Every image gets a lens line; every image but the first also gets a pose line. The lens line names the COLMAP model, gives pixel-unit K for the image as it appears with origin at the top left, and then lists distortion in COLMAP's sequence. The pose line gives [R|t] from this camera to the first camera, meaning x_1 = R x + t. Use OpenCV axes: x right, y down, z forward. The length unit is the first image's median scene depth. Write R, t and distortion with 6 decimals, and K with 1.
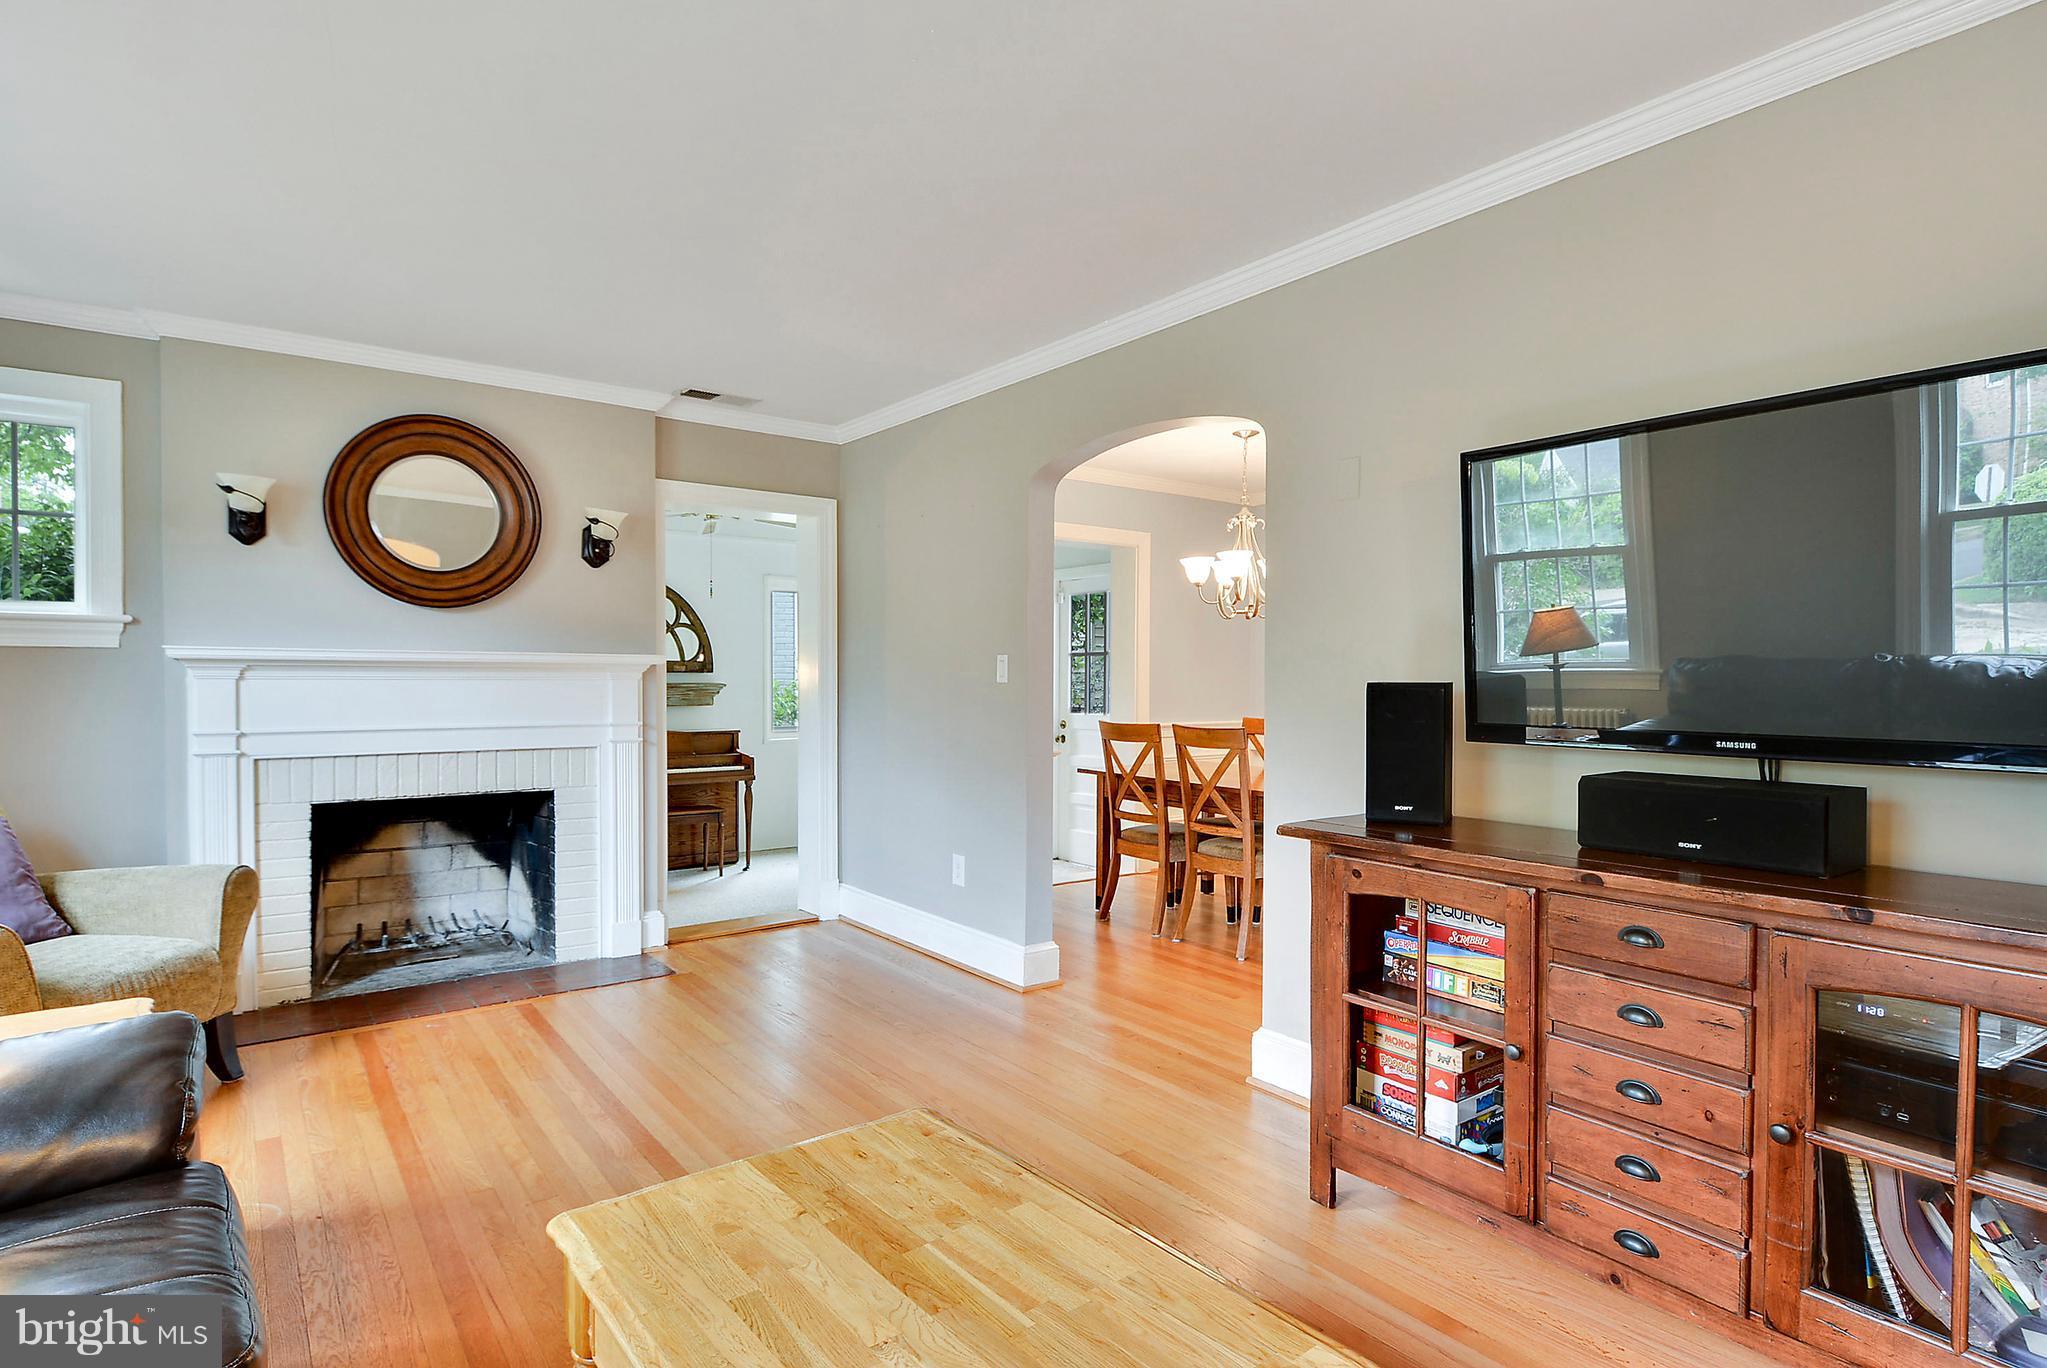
lens RADIAL K [[1067.1, 0, 1019.1], [0, 1067.1, 685.5], [0, 0, 1]] dist [0.007791, -0.000418]
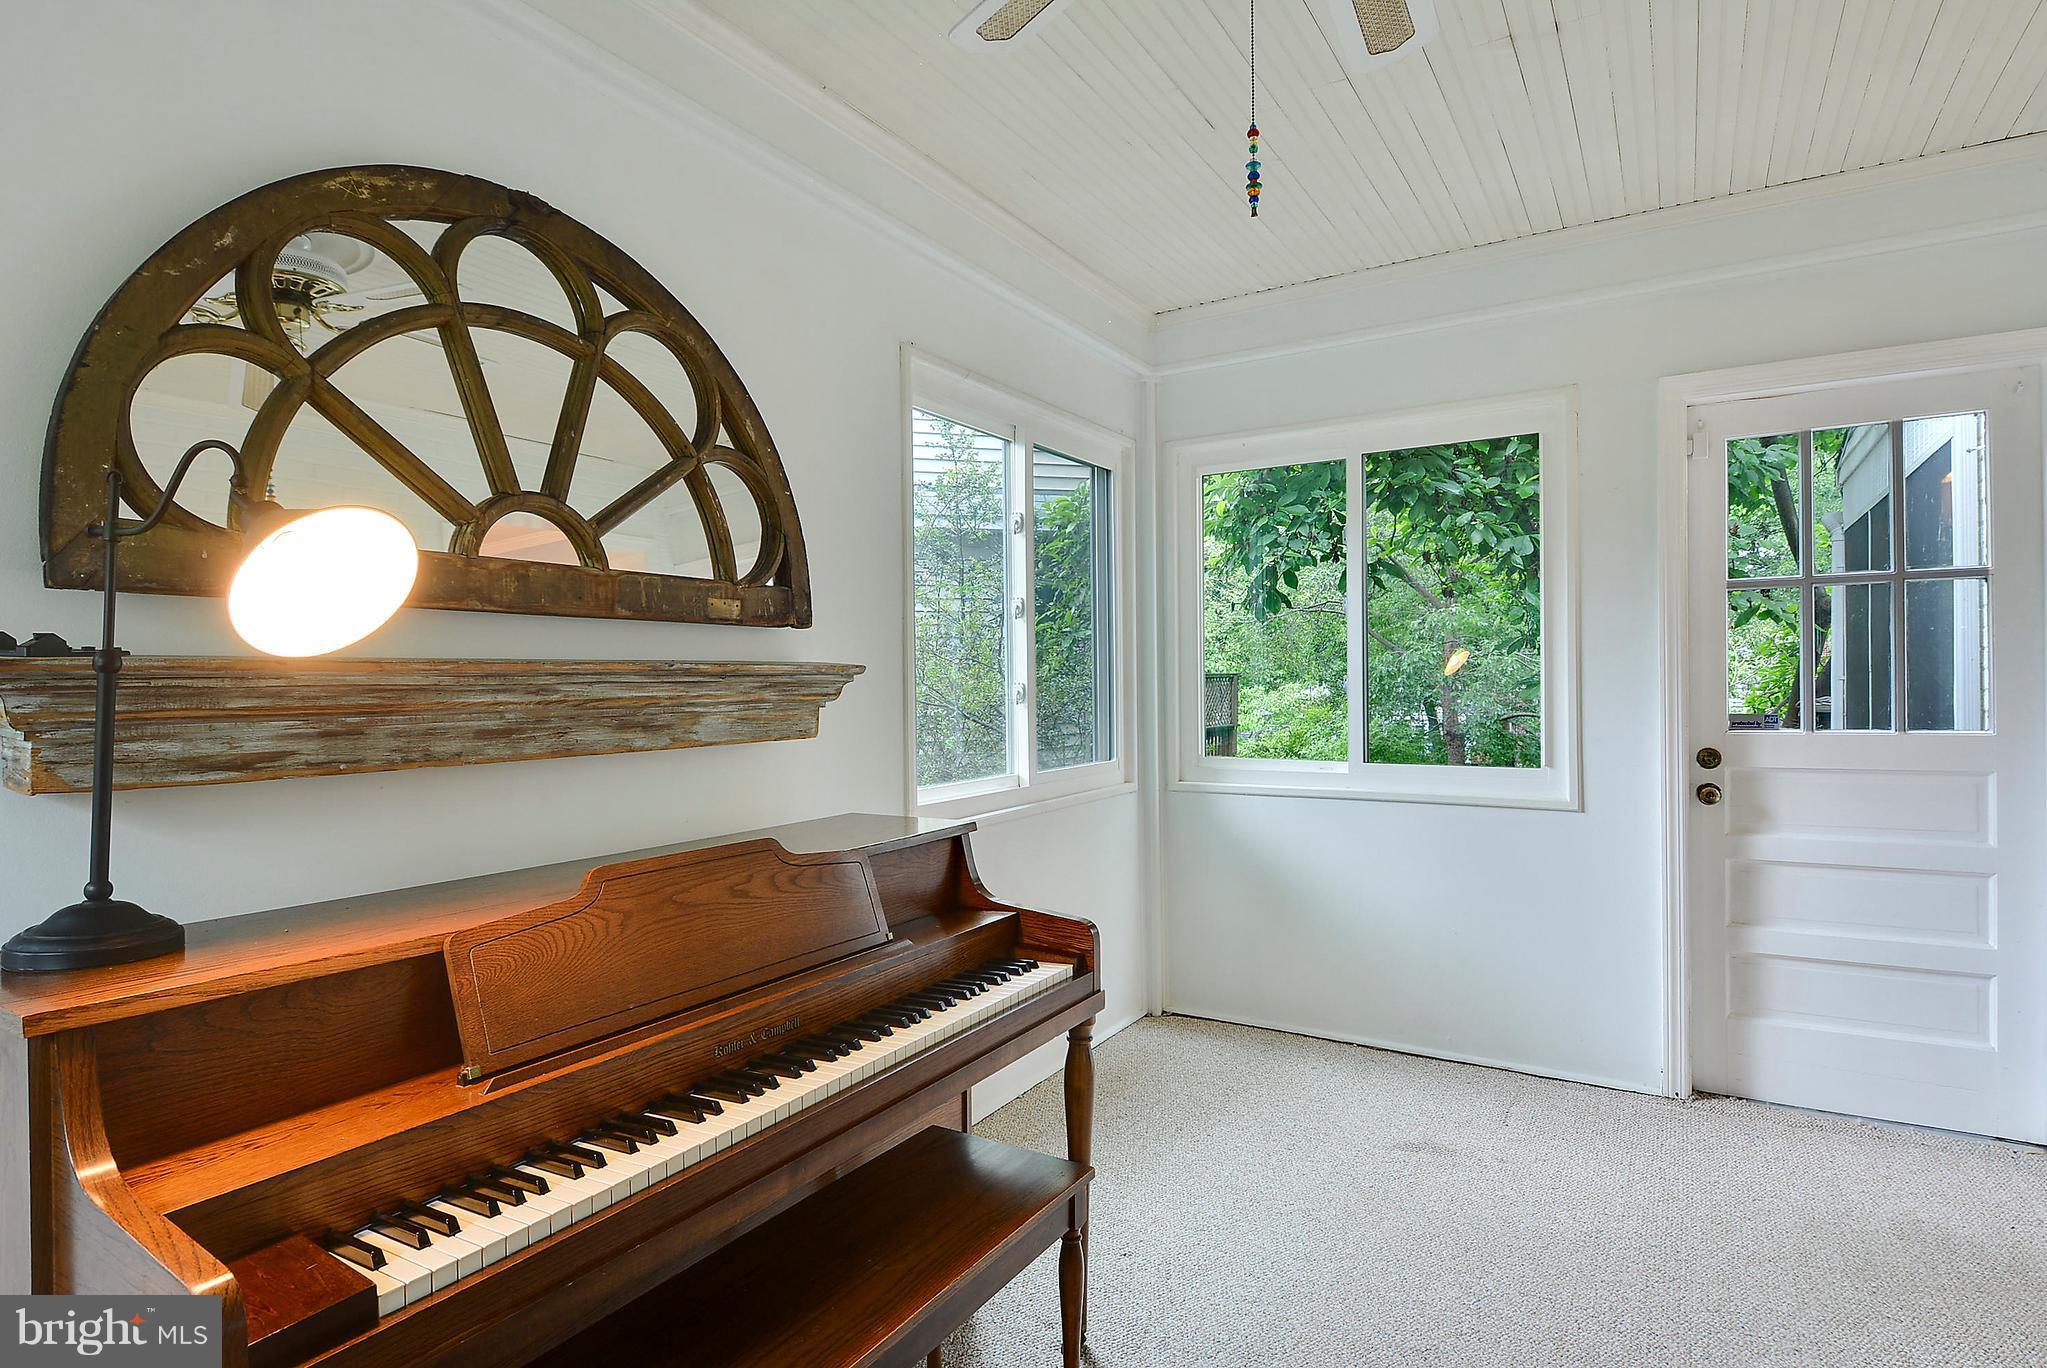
lens RADIAL K [[1067.1, 0, 1028.9], [0, 1067.1, 672.9], [0, 0, 1]] dist [0.007791, -0.000418]
pose [[0.930403, -0.009236, 0.366423, -0.344086], [0.012437, 0.999902, -0.006376, 0.003262], [-0.366328, 0.010490, 0.930427, 0.715825]]
